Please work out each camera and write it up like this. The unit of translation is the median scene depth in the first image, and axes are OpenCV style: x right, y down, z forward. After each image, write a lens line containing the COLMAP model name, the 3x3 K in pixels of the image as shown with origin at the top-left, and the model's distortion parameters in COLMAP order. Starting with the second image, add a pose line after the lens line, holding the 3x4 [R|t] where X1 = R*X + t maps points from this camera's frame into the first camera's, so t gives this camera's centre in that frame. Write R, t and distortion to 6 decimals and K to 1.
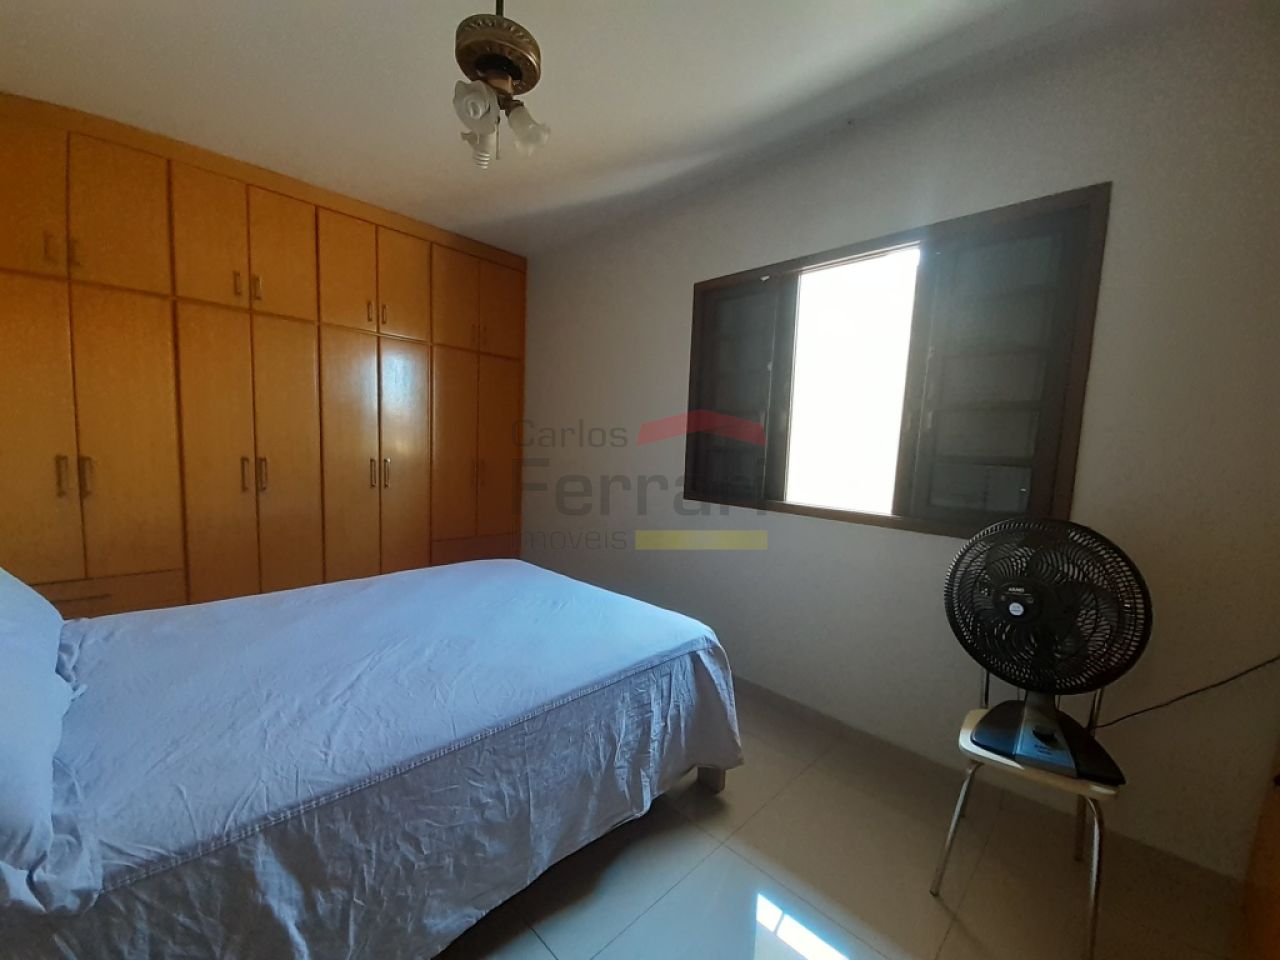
lens RADIAL K [[514.7, 0, 652.6], [0, 514.7, 498.7], [0, 0, 1]] dist [0.026155, -0.019432]
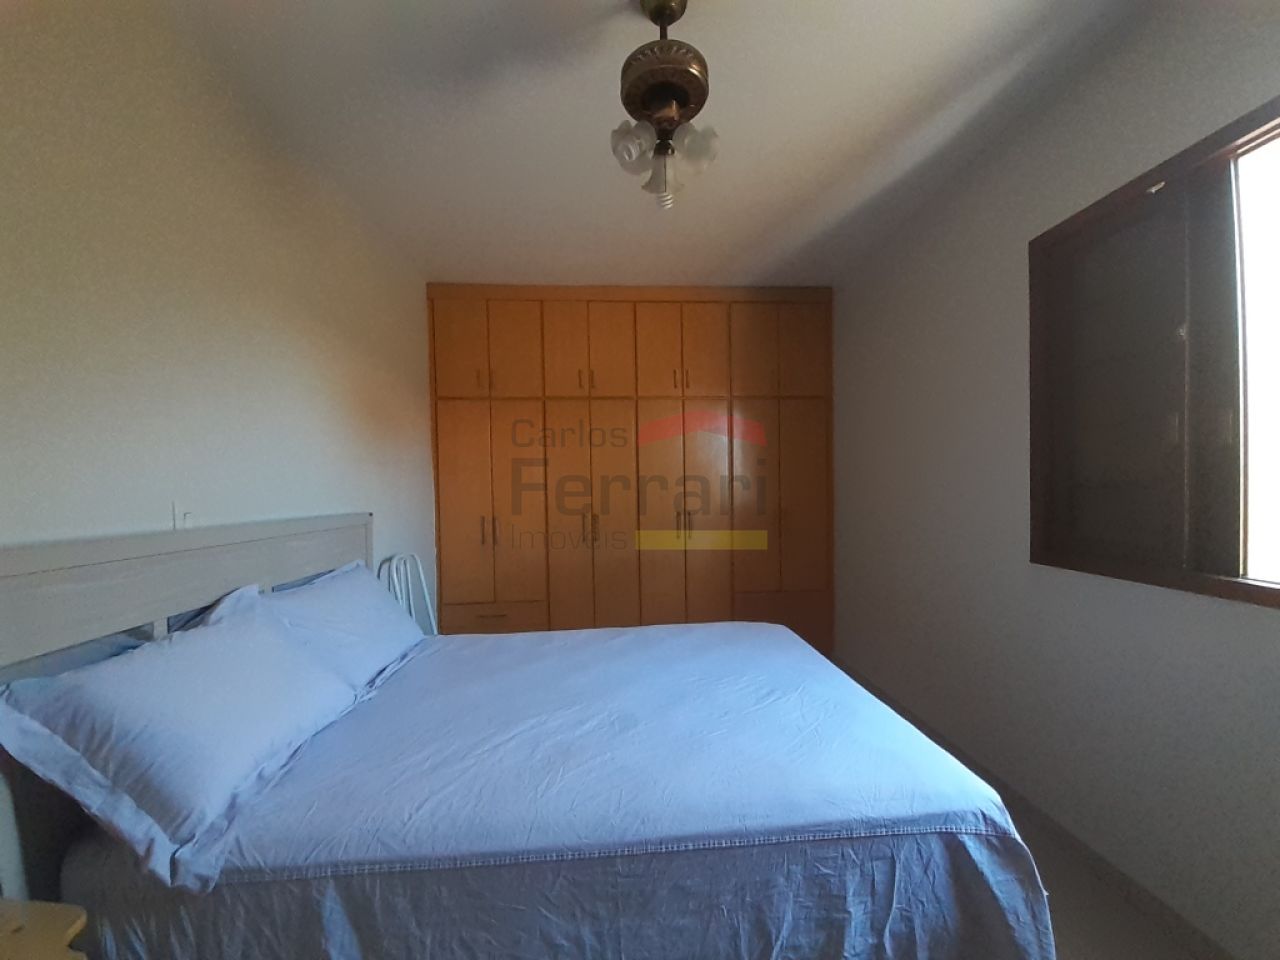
lens RADIAL K [[512.7, 0, 639.5], [0, 512.7, 497.2], [0, 0, 1]] dist [0.008351, -0.009192]
pose [[0.733143, -0.043560, -0.678678, 0.269508], [-0.017340, 0.996425, -0.082686, -0.037630], [0.679854, 0.072389, 0.729766, 0.347316]]
